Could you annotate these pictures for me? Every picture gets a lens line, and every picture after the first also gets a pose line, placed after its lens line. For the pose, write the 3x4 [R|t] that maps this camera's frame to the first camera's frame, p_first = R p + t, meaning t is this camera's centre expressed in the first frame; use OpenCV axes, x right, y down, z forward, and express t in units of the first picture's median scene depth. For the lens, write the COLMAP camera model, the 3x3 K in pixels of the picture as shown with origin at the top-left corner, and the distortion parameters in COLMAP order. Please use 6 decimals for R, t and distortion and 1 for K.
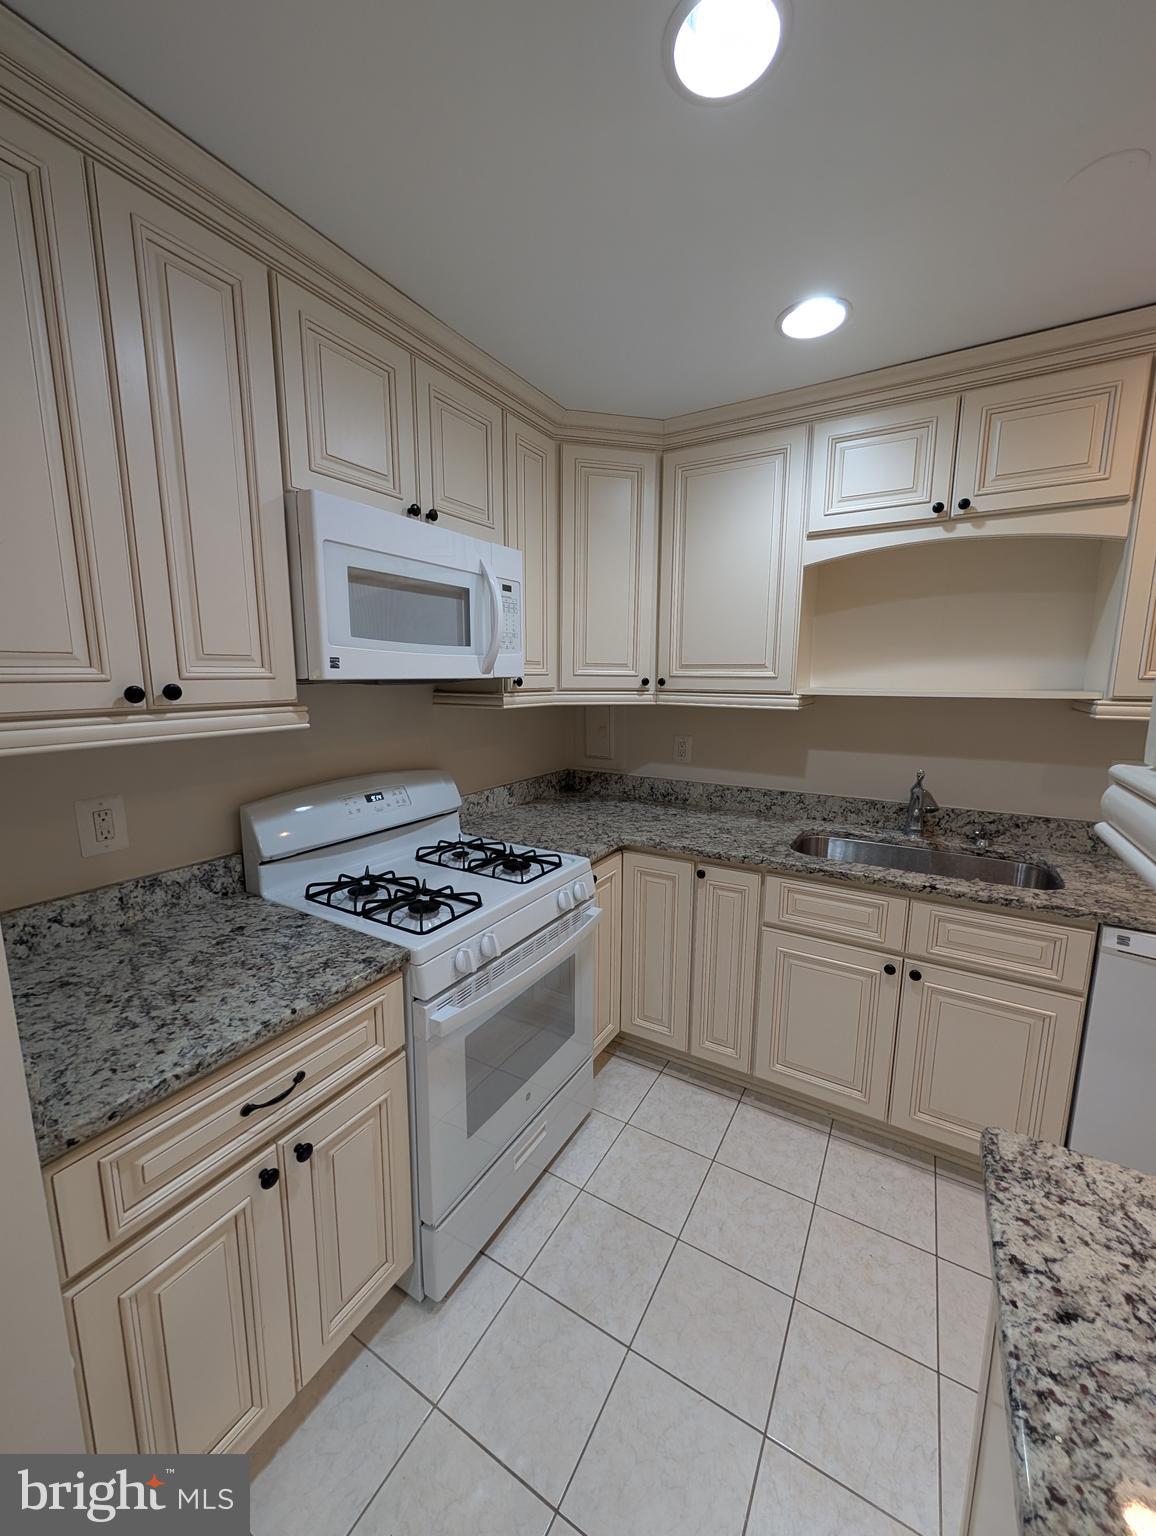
lens RADIAL K [[583.2, 0, 583.4], [0, 583.2, 767.5], [0, 0, 1]] dist [-0.003043, 0.000422]
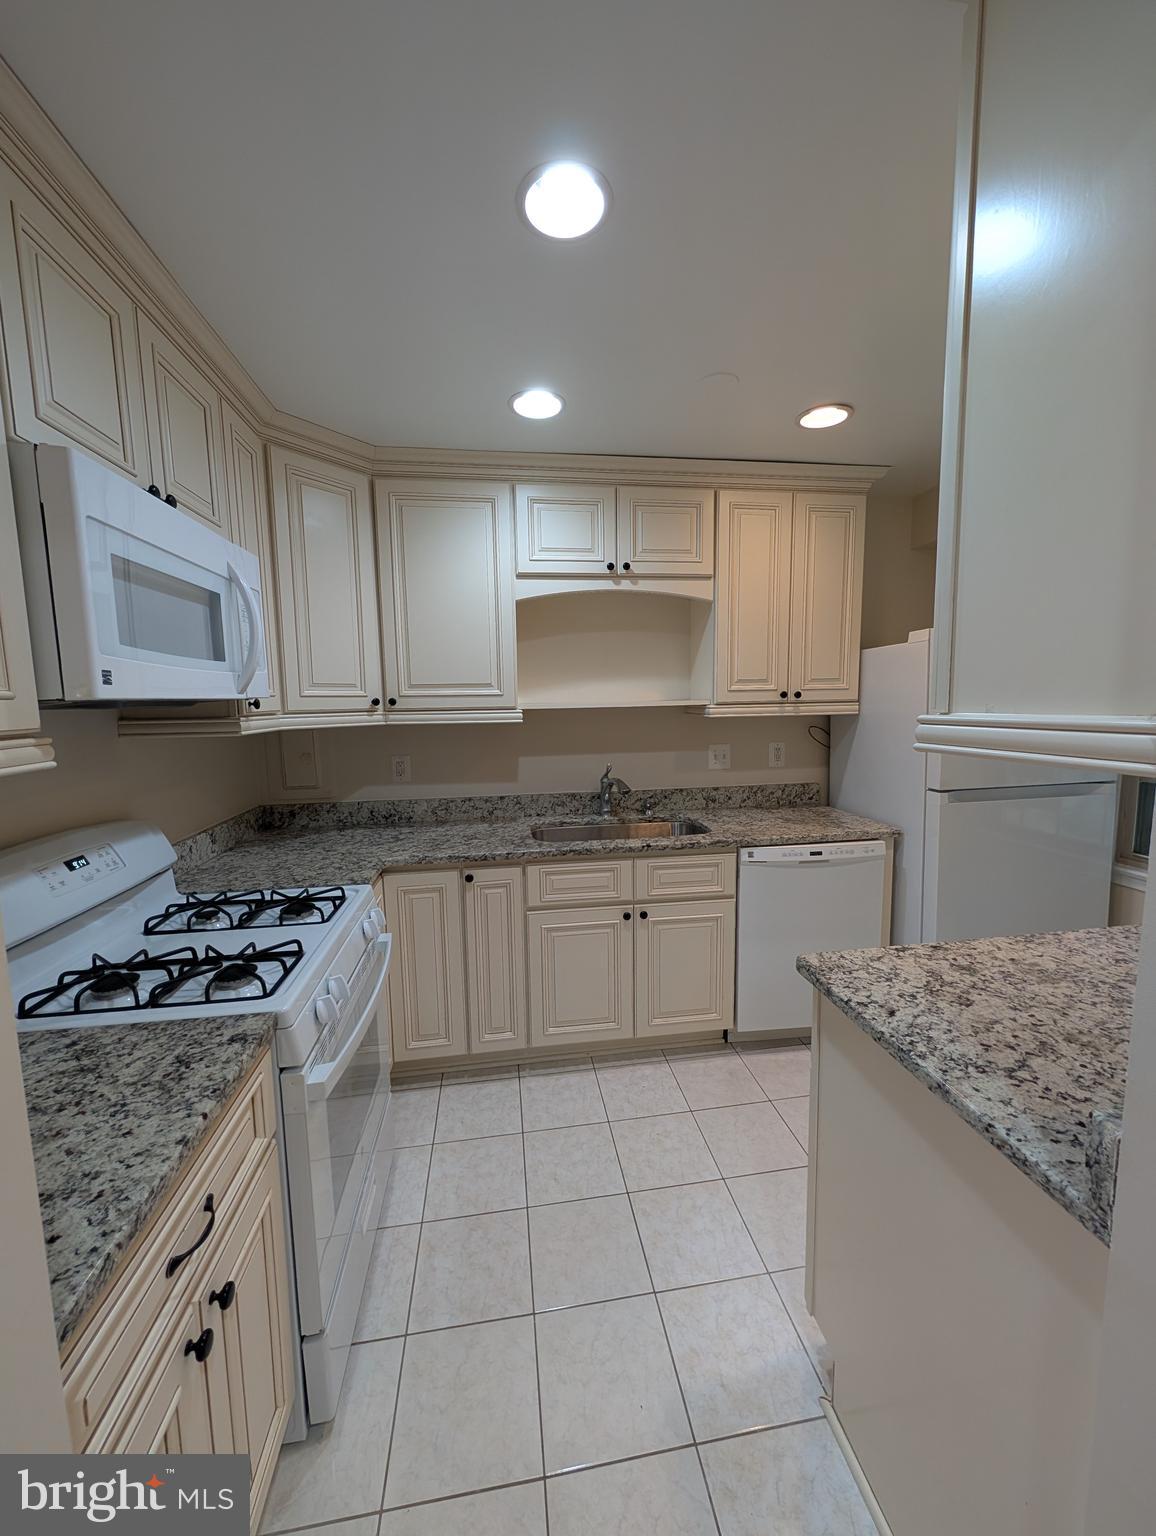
lens RADIAL K [[583.2, 0, 583.4], [0, 583.2, 767.5], [0, 0, 1]] dist [-0.003043, 0.000422]
pose [[0.775338, -0.092313, 0.624763, -0.293355], [0.119763, 0.992801, -0.001935, 0.008699], [-0.620087, 0.076324, 0.780812, 0.021358]]
